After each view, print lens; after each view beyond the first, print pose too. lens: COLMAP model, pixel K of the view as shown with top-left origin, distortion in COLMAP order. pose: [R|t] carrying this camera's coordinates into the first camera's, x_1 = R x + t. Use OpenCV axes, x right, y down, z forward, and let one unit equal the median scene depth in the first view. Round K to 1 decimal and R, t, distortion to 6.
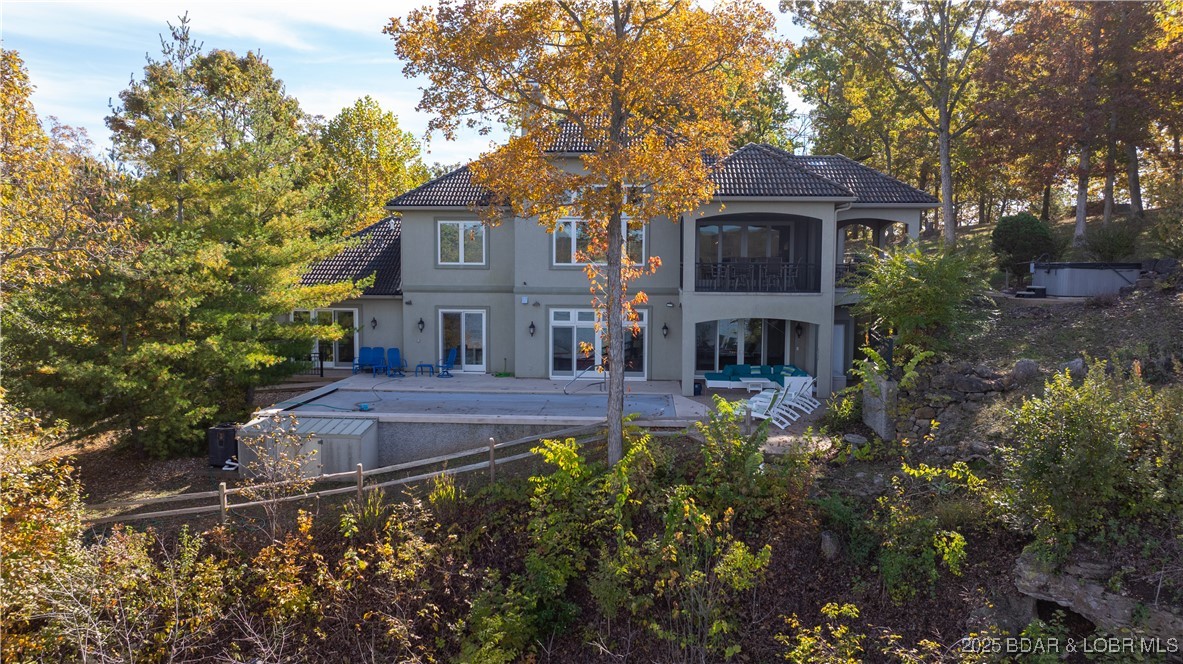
lens RADIAL K [[828.5, 0, 591.5], [0, 828.5, 332.0], [0, 0, 1]] dist [-0.030889, 0.032638]
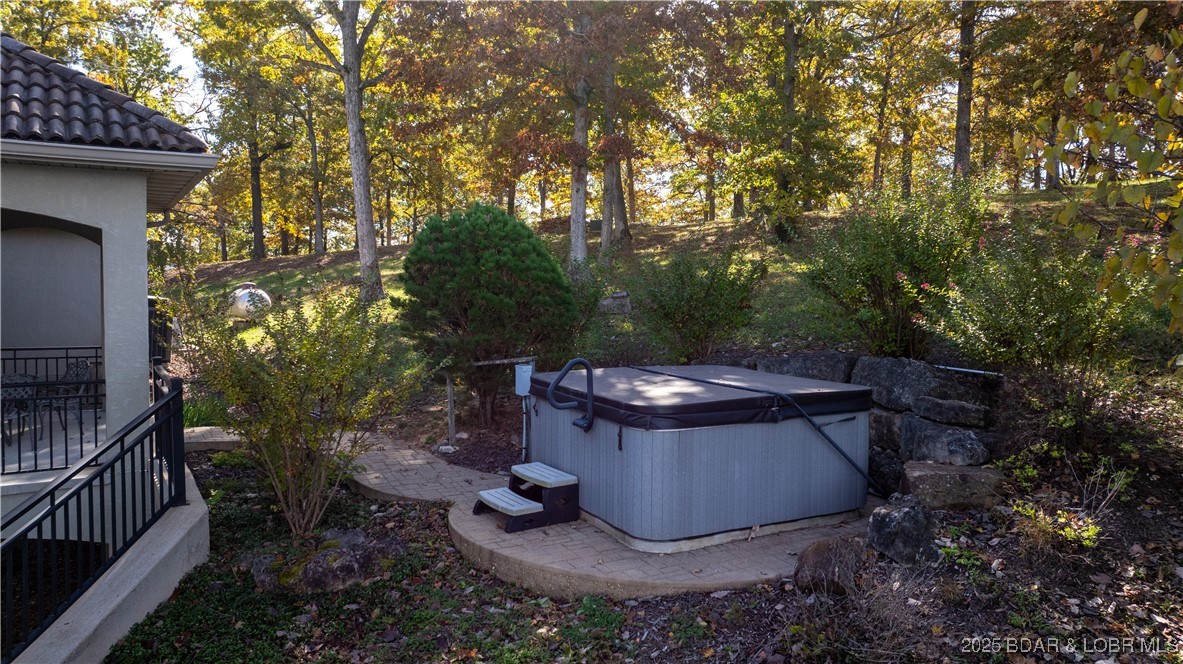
lens RADIAL K [[828.5, 0, 591.5], [0, 828.5, 332.0], [0, 0, 1]] dist [-0.030889, 0.032638]
pose [[0.819874, -0.037703, 0.571301, 0.286189], [0.046903, 0.998898, -0.001389, -0.071767], [-0.570619, 0.027935, 0.820739, 0.550063]]
